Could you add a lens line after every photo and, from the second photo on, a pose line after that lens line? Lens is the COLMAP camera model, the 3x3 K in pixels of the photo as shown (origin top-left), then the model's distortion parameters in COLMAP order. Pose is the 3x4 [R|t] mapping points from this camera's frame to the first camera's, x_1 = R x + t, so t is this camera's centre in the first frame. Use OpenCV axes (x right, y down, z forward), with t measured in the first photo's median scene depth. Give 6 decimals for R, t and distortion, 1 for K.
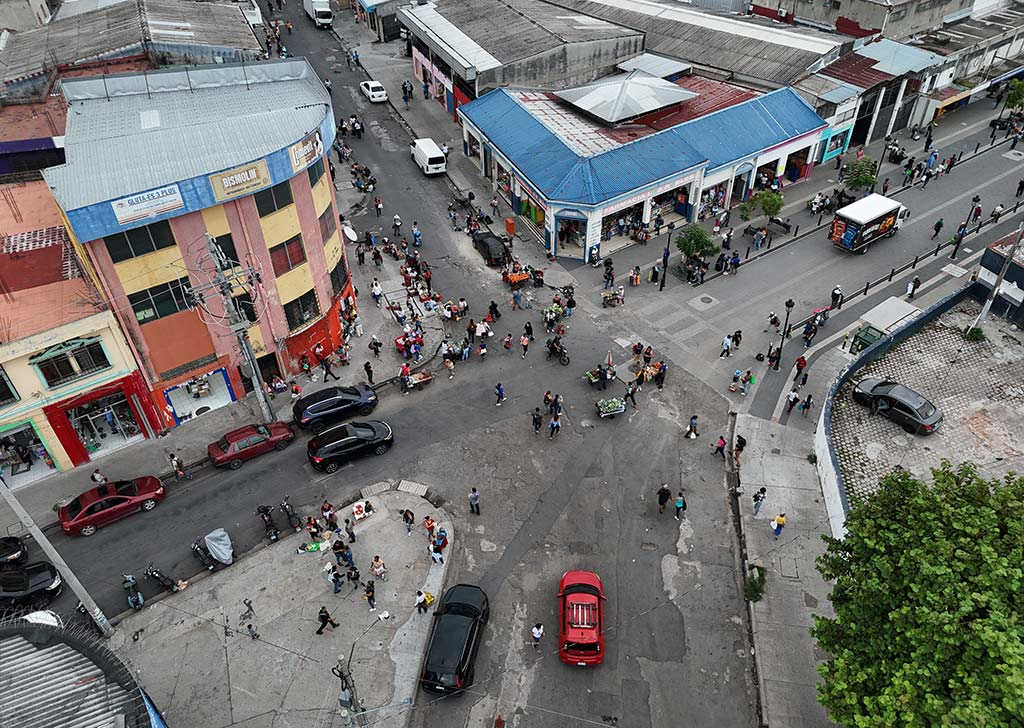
lens RADIAL K [[757.2, 0, 515.0], [0, 757.2, 355.2], [0, 0, 1]] dist [0.063763, -0.054430]
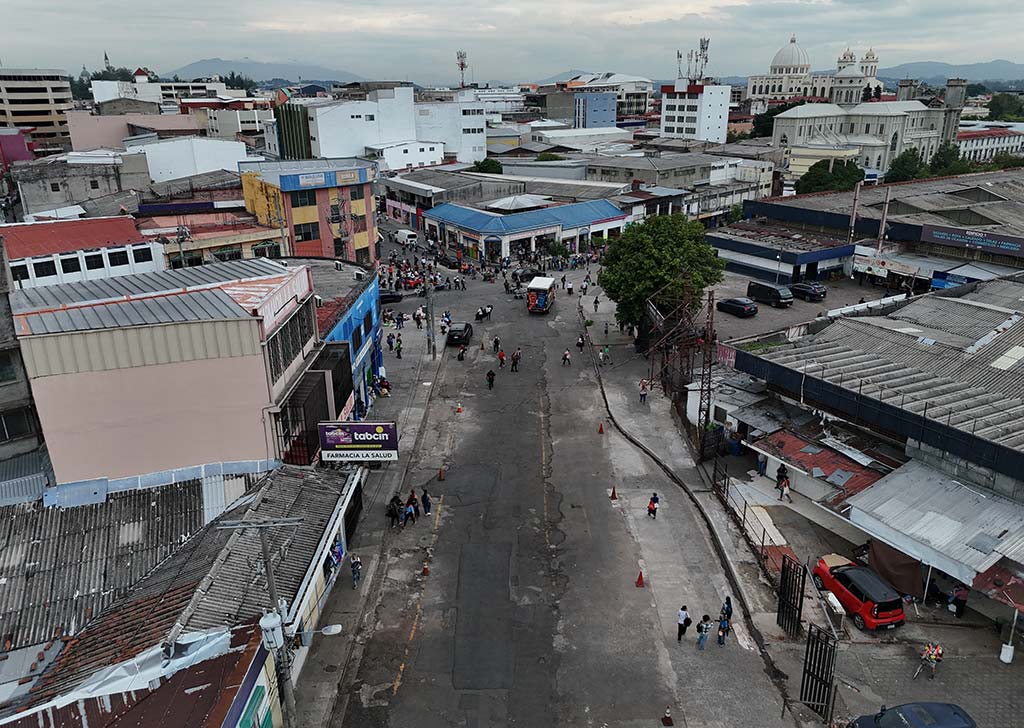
lens RADIAL K [[757.2, 0, 512.9], [0, 757.2, 366.7], [0, 0, 1]] dist [0.063763, -0.054430]
pose [[0.991515, -0.035731, 0.124982, -0.133907], [0.074588, 0.943836, -0.321886, 0.787422], [-0.106461, 0.328477, 0.938493, -0.722368]]
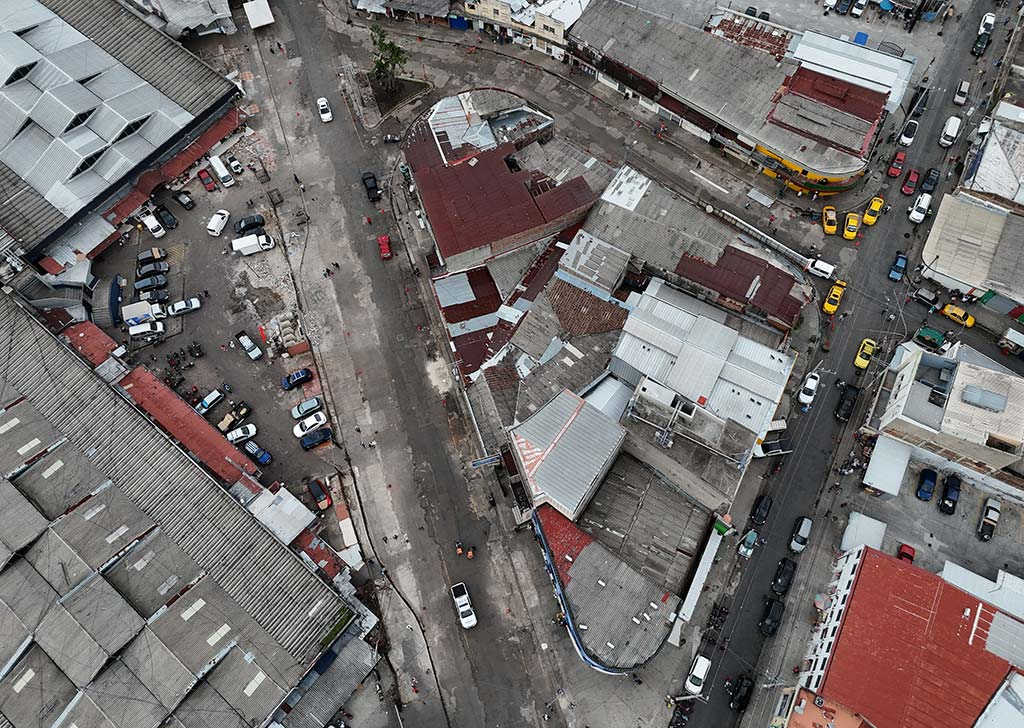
lens RADIAL K [[757.2, 0, 516.1], [0, 757.2, 360.4], [0, 0, 1]] dist [0.063763, -0.054430]
pose [[-0.890011, 0.432149, -0.145357, -0.086857], [-0.257478, -0.213274, 0.942454, -1.275898], [0.376280, 0.876220, 0.301085, -0.795907]]
